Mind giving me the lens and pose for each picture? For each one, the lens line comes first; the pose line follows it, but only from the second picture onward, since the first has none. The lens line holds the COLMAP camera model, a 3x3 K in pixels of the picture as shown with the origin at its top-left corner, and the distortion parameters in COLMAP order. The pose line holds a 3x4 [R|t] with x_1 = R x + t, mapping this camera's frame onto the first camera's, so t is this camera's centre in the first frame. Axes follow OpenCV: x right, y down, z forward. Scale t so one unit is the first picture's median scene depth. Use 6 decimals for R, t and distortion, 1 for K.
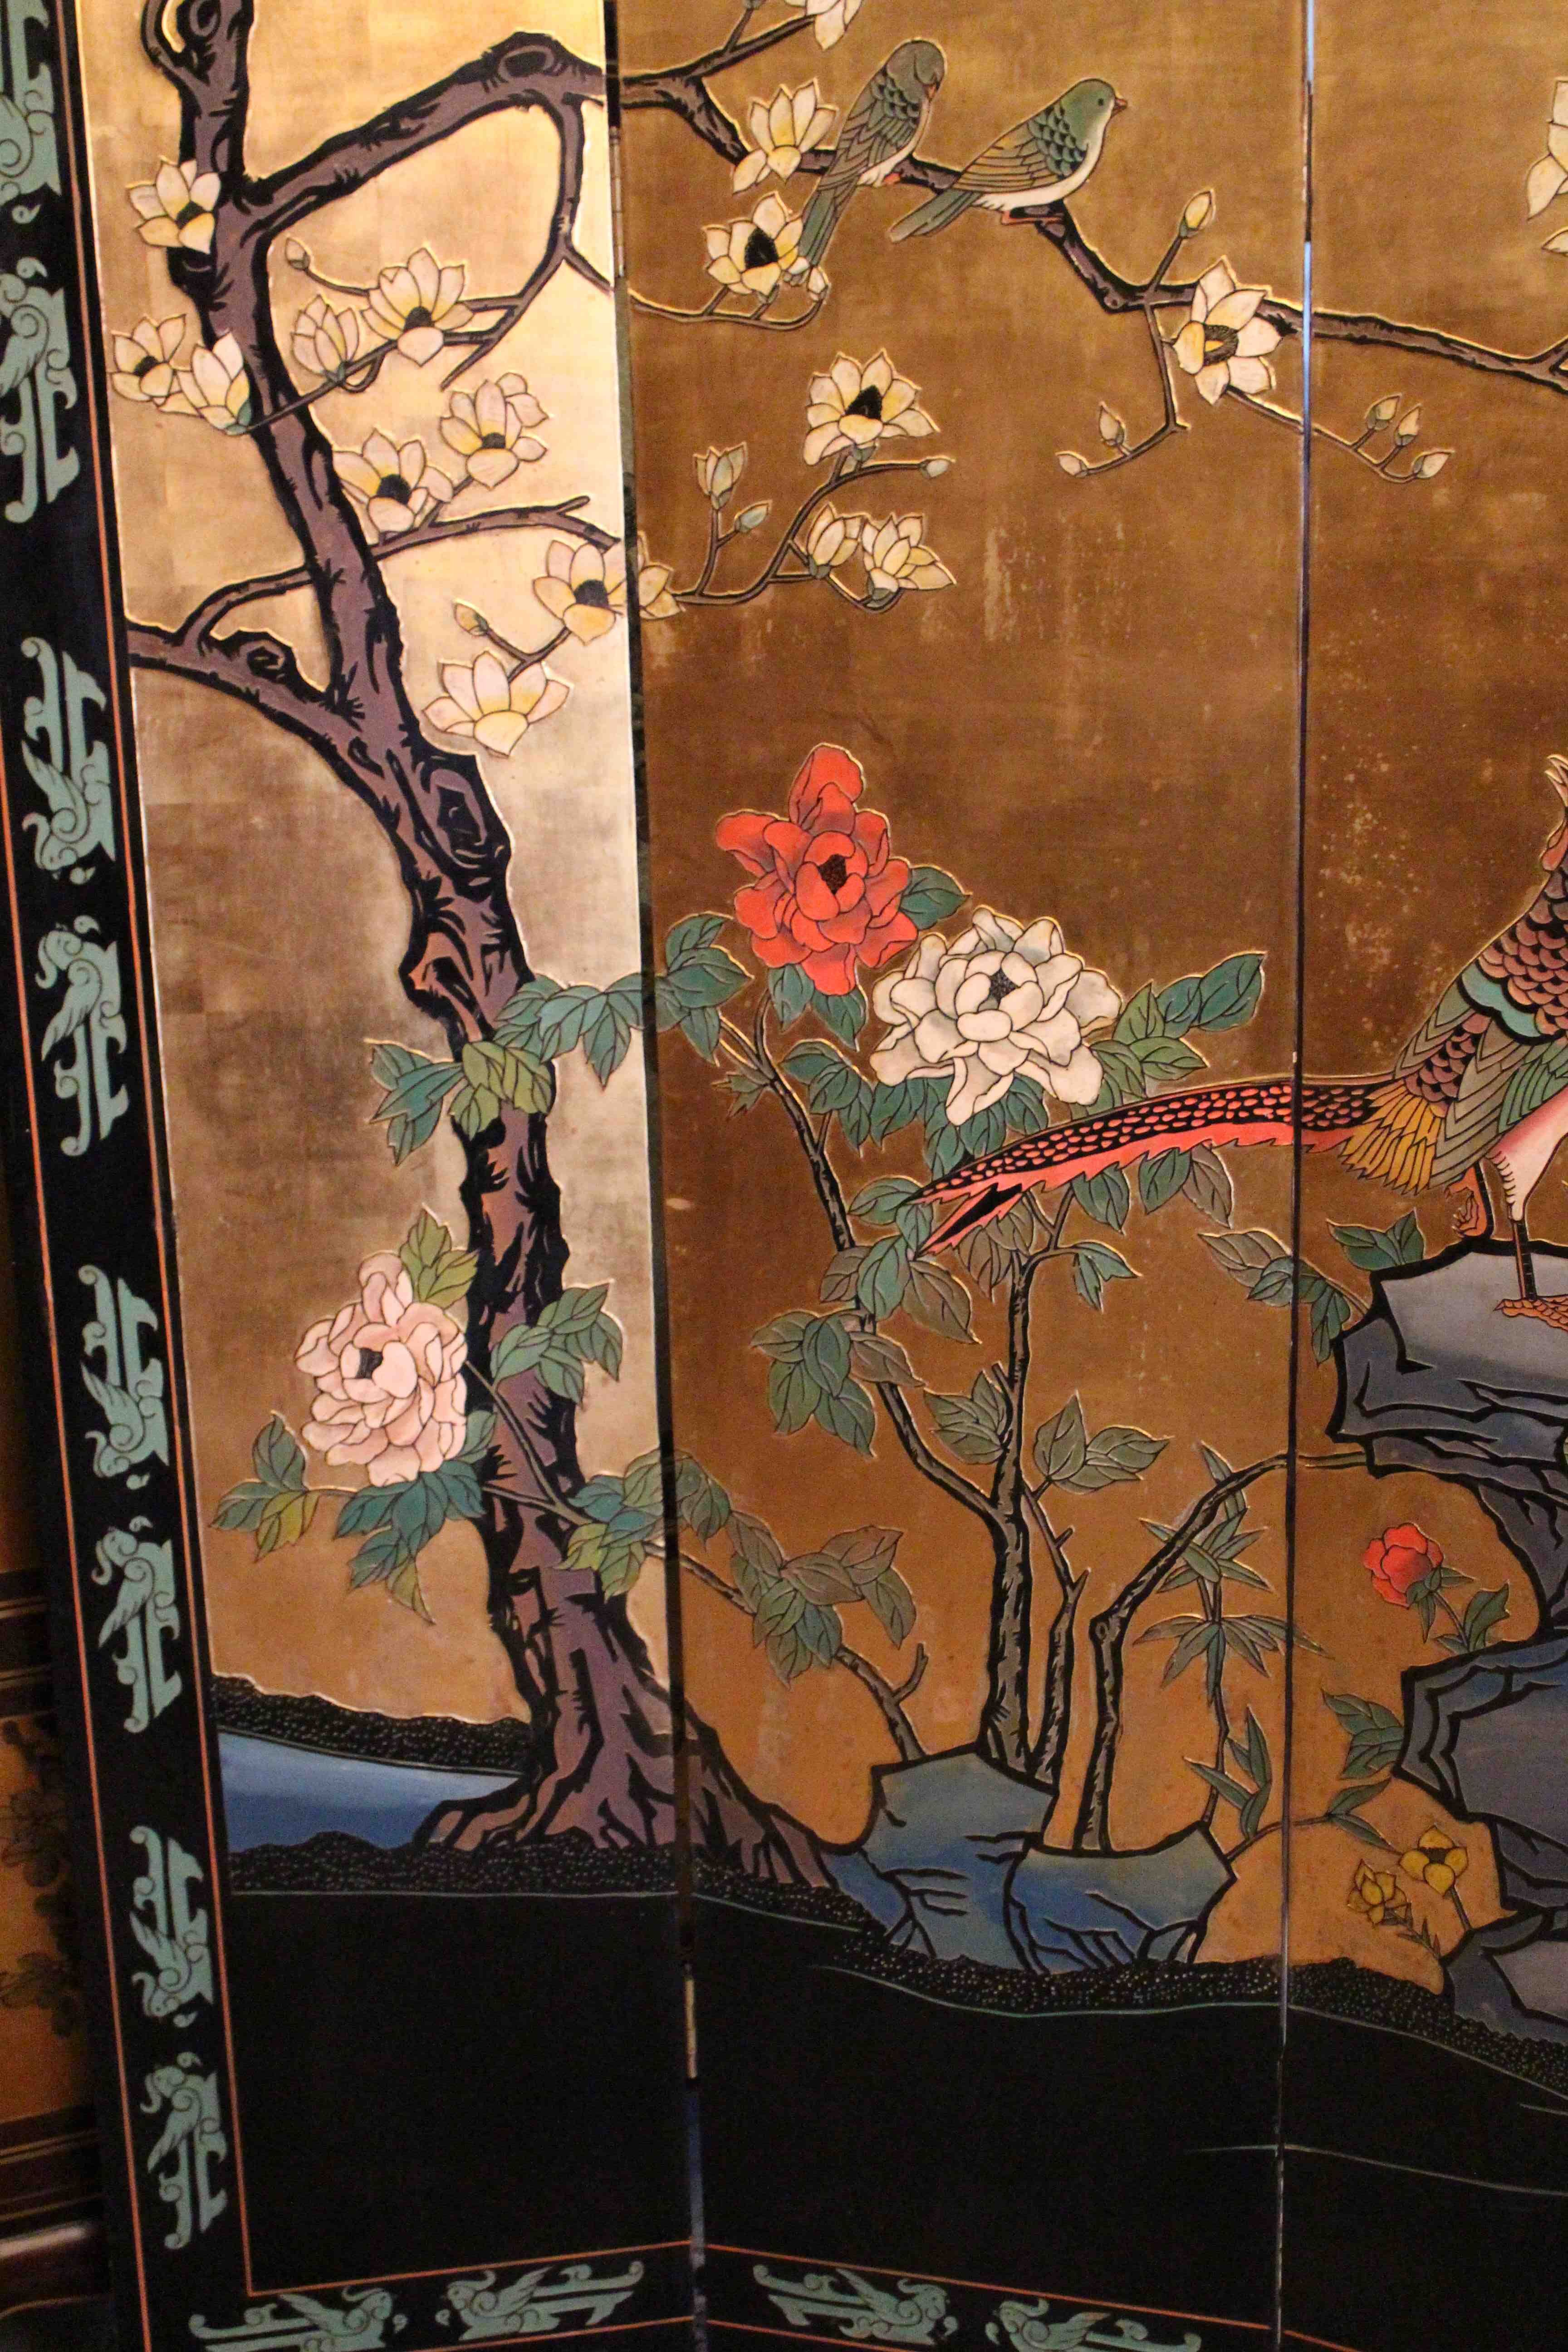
lens RADIAL K [[2825.8, 0, 784.8], [0, 2825.8, 1186.5], [0, 0, 1]] dist [-0.058801, 0.134534]
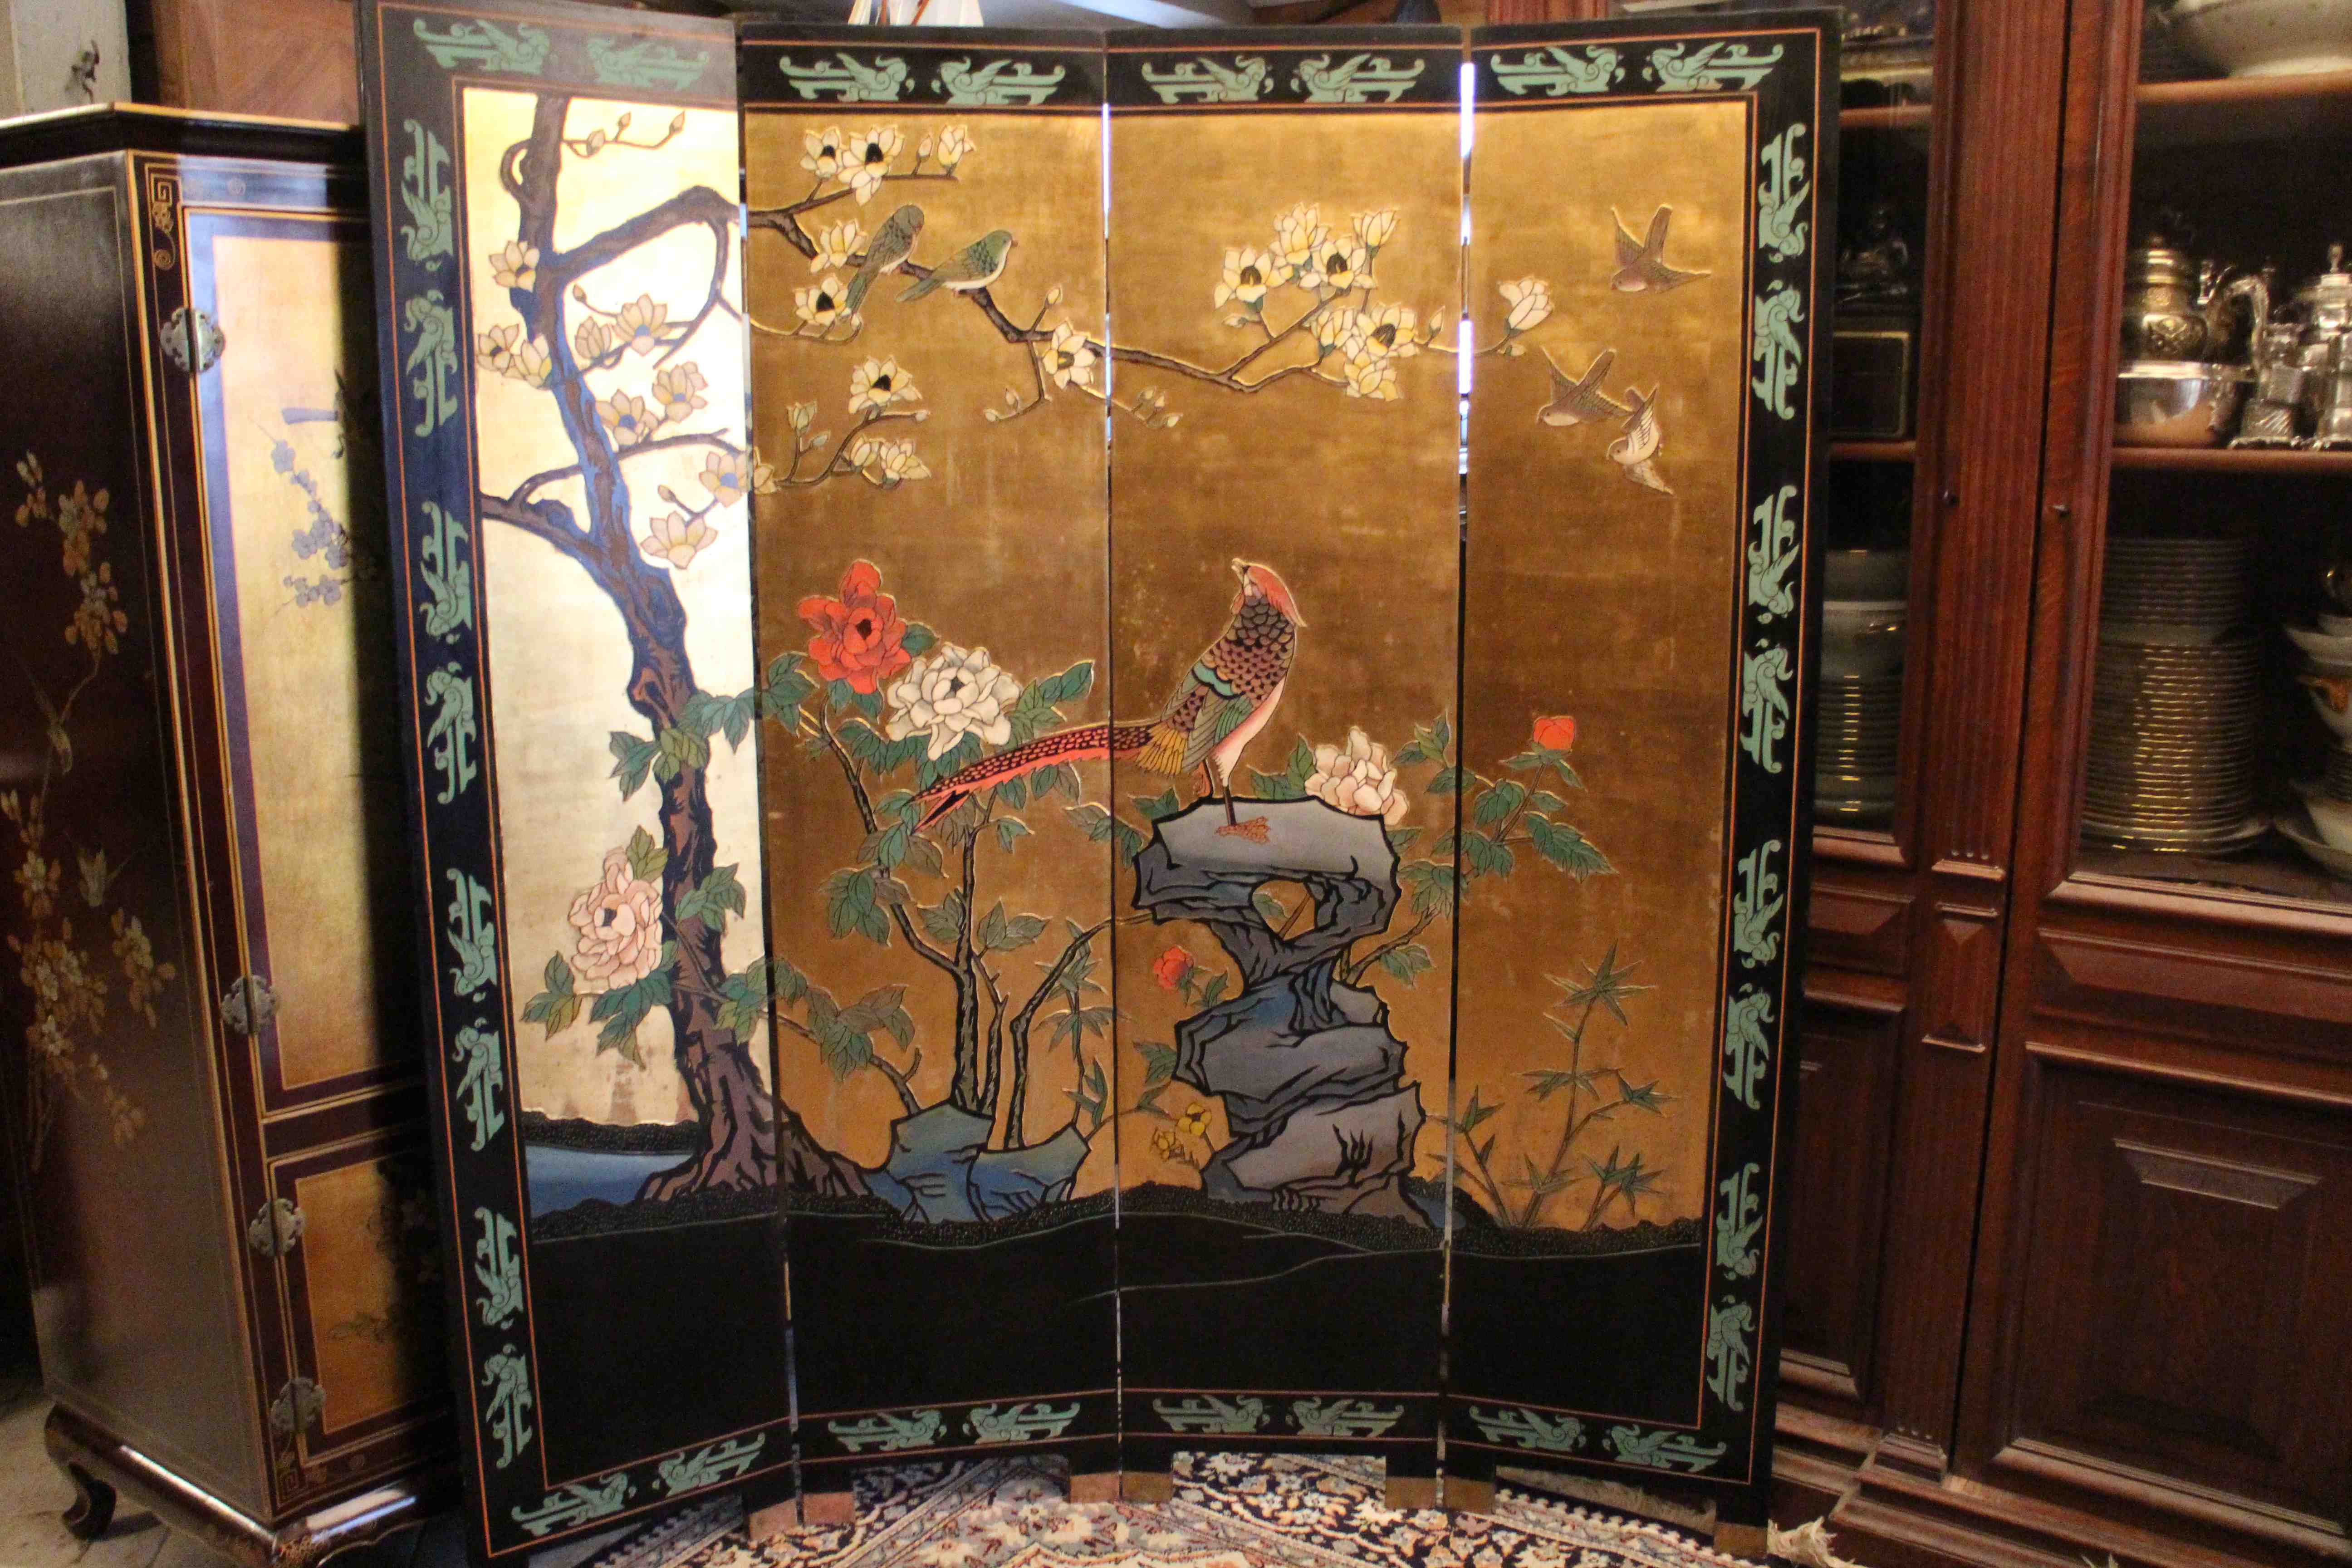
lens RADIAL K [[1920.0, 0, 1179.4], [0, 1920.0, 780.0], [0, 0, 1]] dist [-0.170409, 0.131116]
pose [[0.892948, -0.051227, 0.447235, -0.365104], [0.085209, 0.994778, -0.056184, 0.077094], [-0.442021, 0.088278, 0.892650, -0.210691]]
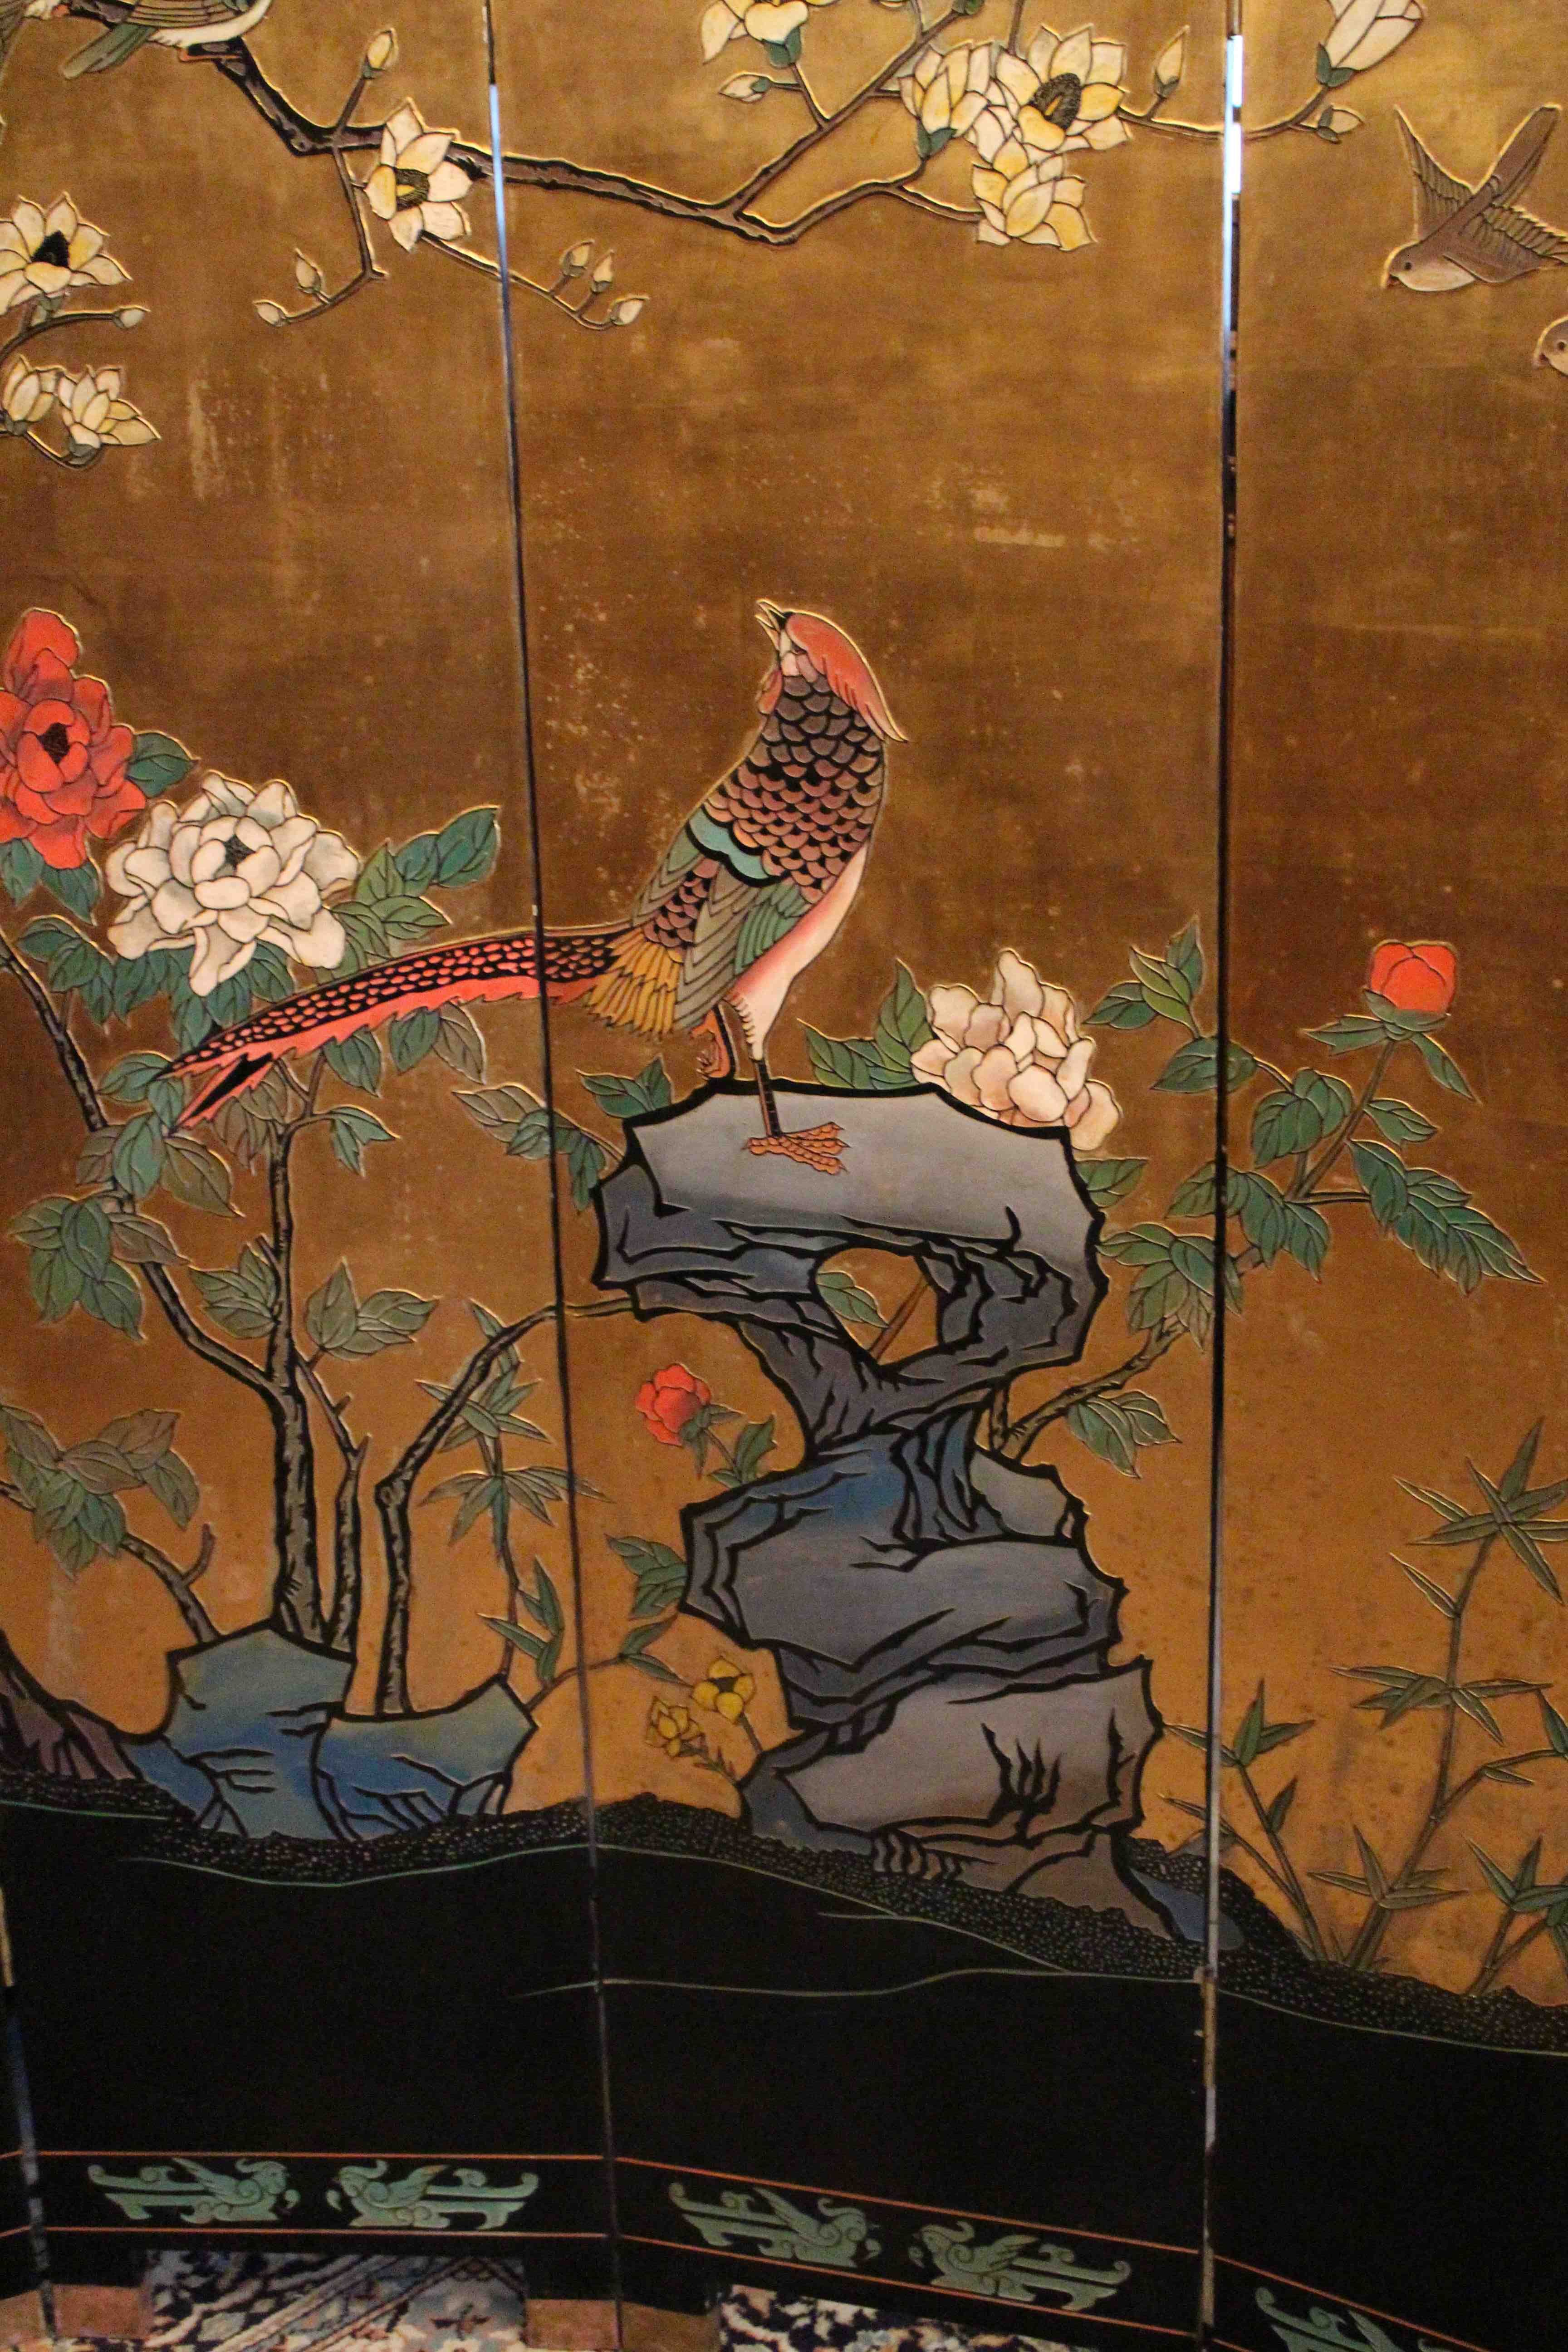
lens RADIAL K [[2825.8, 0, 784.8], [0, 2825.8, 1186.5], [0, 0, 1]] dist [-0.058801, 0.134534]
pose [[0.974843, -0.065247, 0.213131, 0.045370], [0.056046, 0.997228, 0.048938, 0.007682], [-0.215733, -0.035761, 0.975797, -0.001861]]
